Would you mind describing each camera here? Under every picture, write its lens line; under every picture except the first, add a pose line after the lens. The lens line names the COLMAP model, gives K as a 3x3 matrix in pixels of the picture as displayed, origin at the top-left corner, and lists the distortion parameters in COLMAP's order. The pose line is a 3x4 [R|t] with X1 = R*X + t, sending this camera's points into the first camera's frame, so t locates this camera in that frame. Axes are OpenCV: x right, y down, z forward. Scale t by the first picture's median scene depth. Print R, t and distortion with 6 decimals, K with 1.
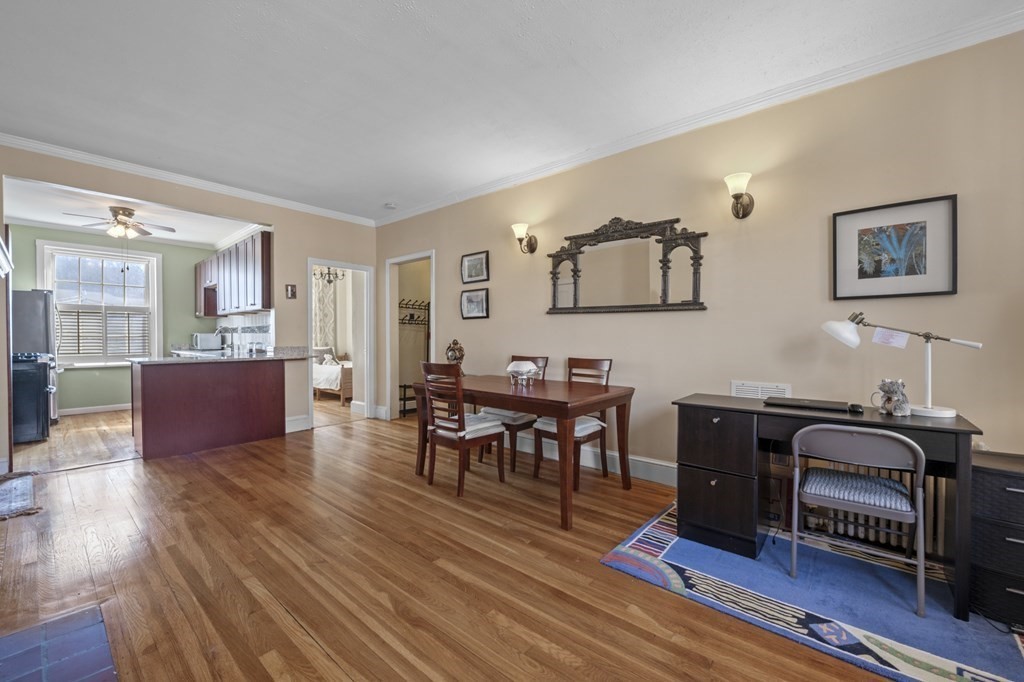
lens RADIAL K [[406.7, 0, 498.3], [0, 406.7, 343.7], [0, 0, 1]] dist [-0.000098, -0.001075]
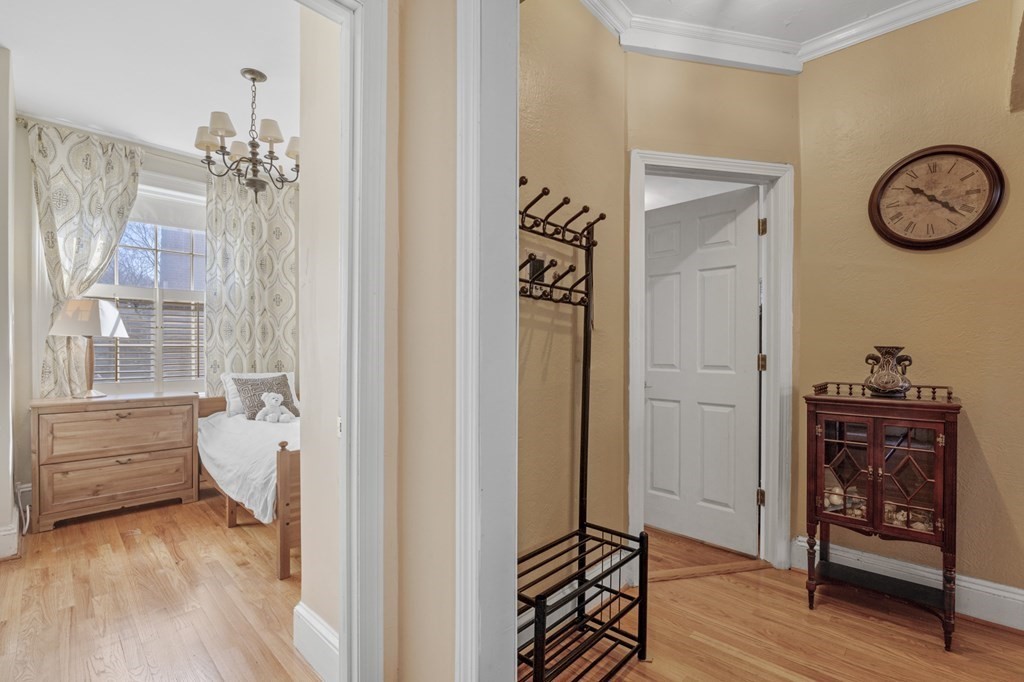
lens RADIAL K [[464.1, 0, 518.3], [0, 464.1, 349.9], [0, 0, 1]] dist [-0.011759, 0.002071]
pose [[0.999813, -0.001082, -0.019322, -0.279968], [0.000851, 0.999928, -0.011930, -0.017226], [0.019334, 0.011911, 0.999742, 0.920464]]
